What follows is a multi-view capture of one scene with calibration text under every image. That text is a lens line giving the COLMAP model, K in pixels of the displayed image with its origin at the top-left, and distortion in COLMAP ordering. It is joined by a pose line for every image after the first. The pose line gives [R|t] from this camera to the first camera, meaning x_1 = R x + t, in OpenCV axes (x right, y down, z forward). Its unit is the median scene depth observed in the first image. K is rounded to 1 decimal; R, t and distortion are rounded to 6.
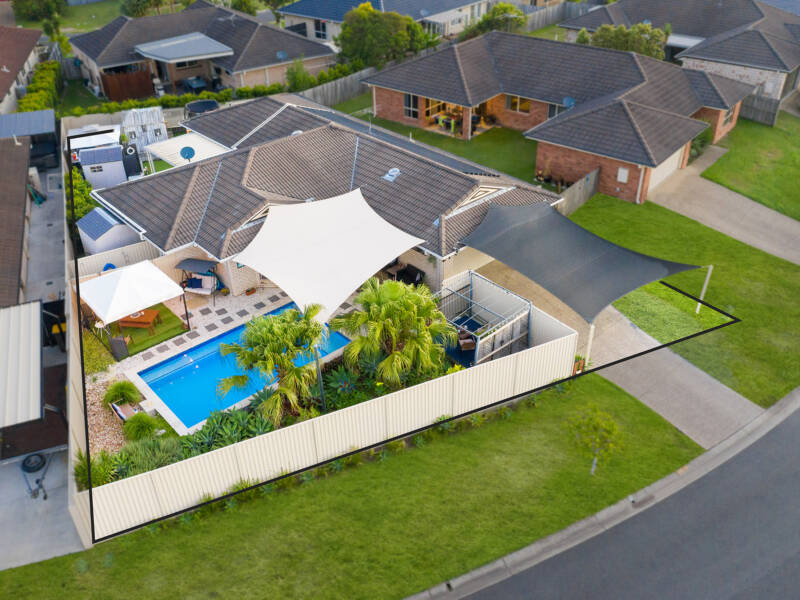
lens RADIAL K [[662.1, 0, 397.3], [0, 662.1, 300.0], [0, 0, 1]] dist [-0.002315, 0.002047]
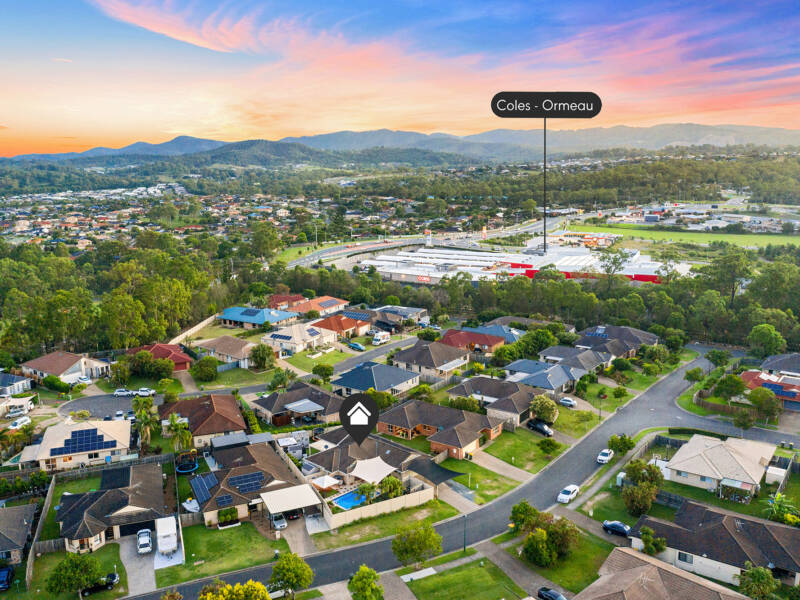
lens RADIAL K [[662.1, 0, 399.1], [0, 662.1, 300.6], [0, 0, 1]] dist [-0.002315, 0.002047]
pose [[0.997770, -0.004463, 0.066592, -0.188944], [0.031082, 0.914031, -0.404453, 0.534173], [-0.059062, 0.405621, 0.912131, -2.711172]]
